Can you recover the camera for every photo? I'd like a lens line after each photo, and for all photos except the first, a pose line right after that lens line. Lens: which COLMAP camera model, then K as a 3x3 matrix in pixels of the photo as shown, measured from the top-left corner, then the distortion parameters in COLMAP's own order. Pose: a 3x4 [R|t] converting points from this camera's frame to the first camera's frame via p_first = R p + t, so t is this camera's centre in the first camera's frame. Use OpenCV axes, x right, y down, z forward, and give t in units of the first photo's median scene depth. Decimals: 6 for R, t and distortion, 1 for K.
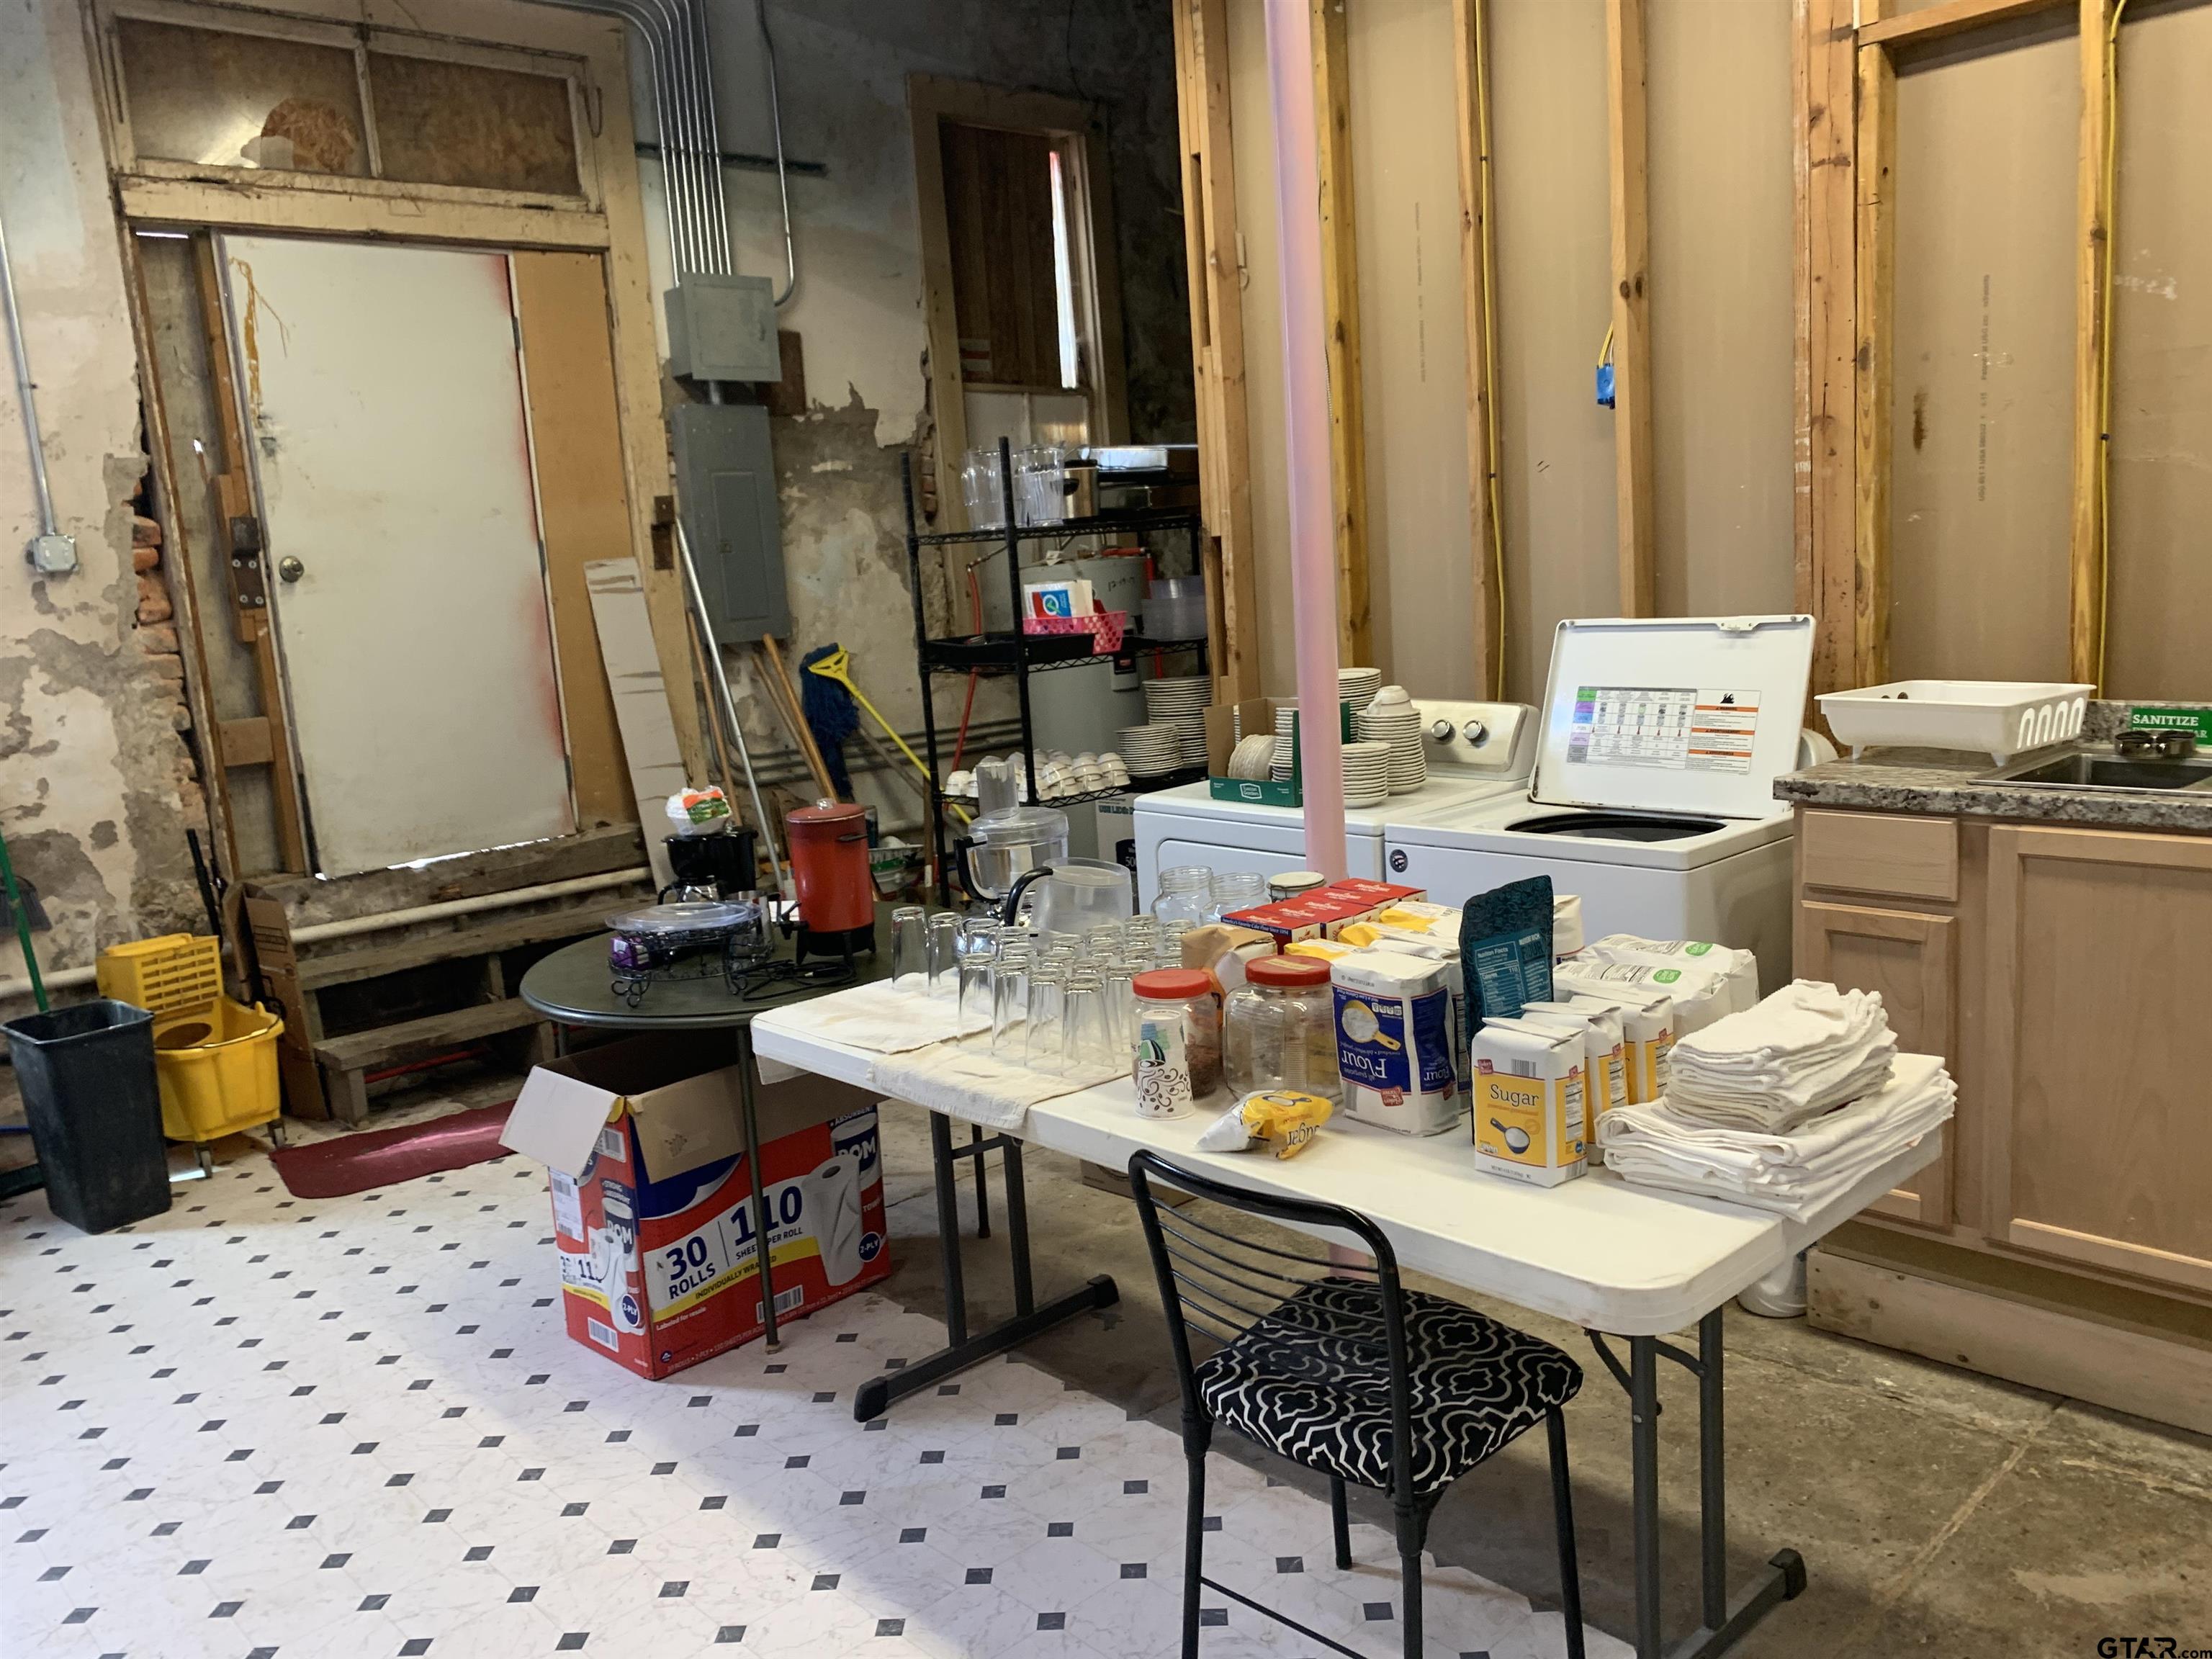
lens RADIAL K [[1688.4, 0, 1072.9], [0, 1688.4, 837.6], [0, 0, 1]] dist [0.026445, -0.030069]
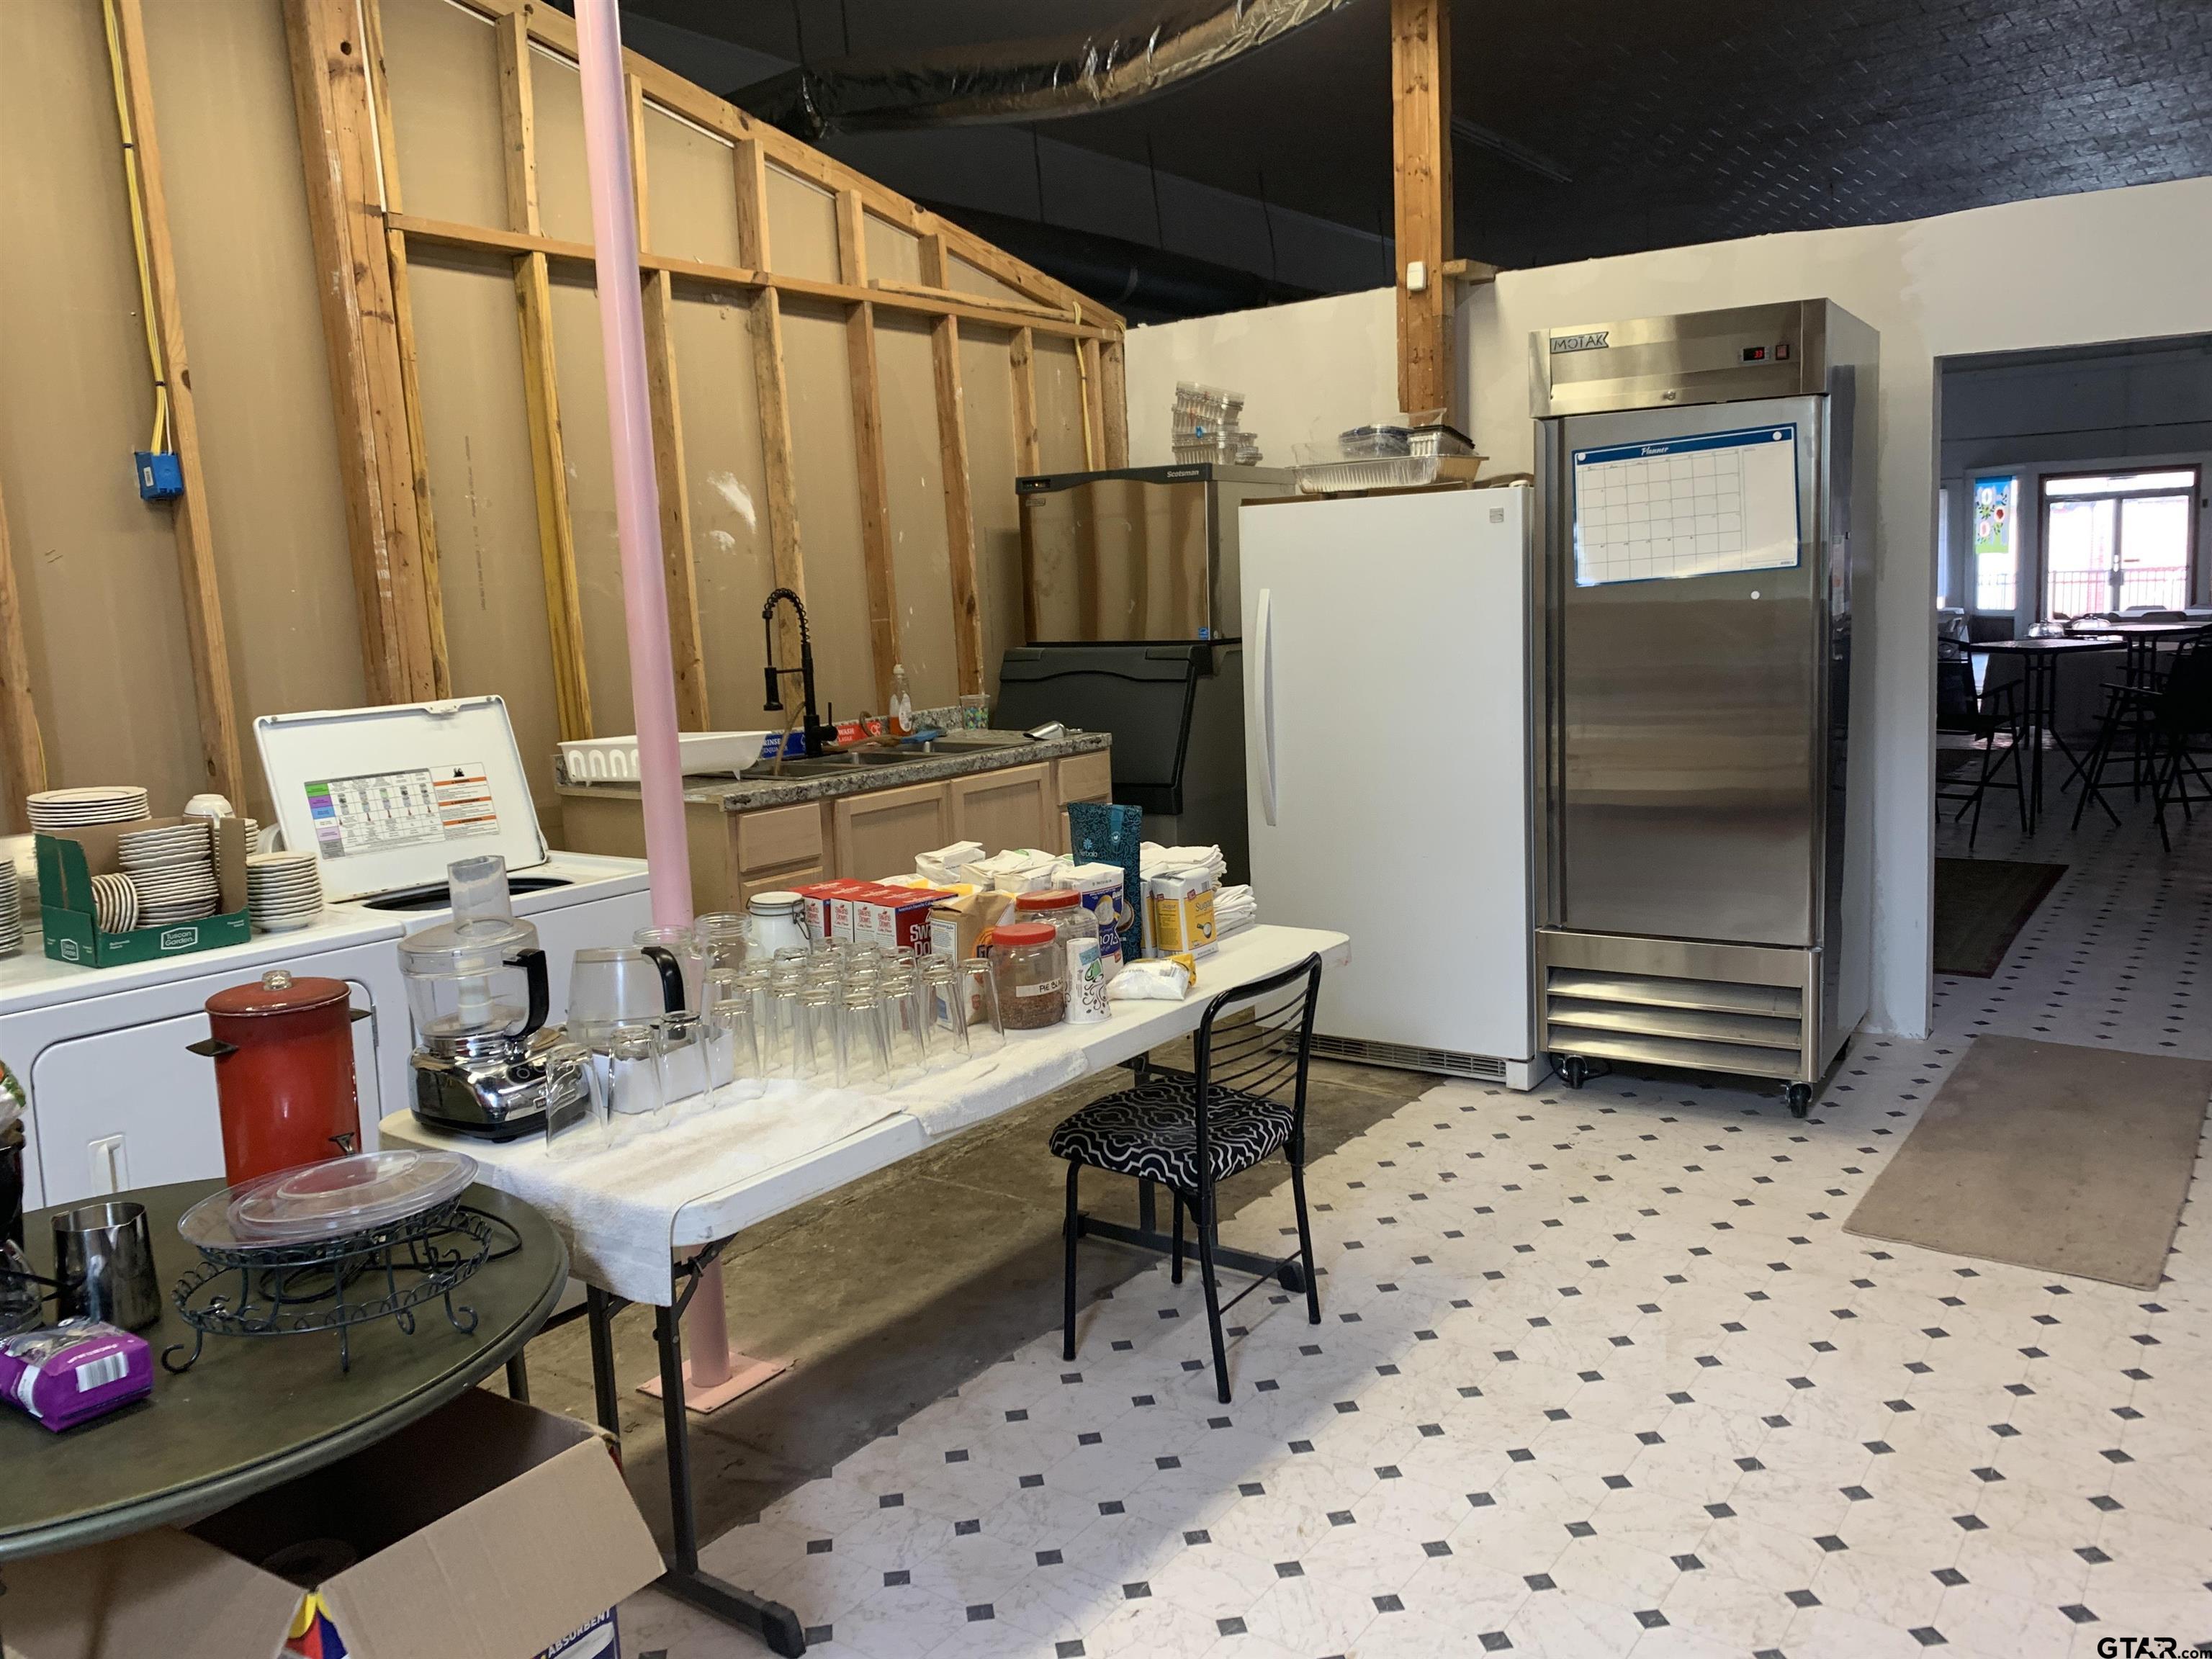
lens RADIAL K [[1688.4, 0, 1129.5], [0, 1688.4, 808.3], [0, 0, 1]] dist [0.026445, -0.030069]
pose [[-0.204092, -0.053281, 0.977501, -0.804250], [0.220078, 0.970461, 0.098847, -0.073410], [-0.953893, 0.235301, -0.186337, 0.803489]]
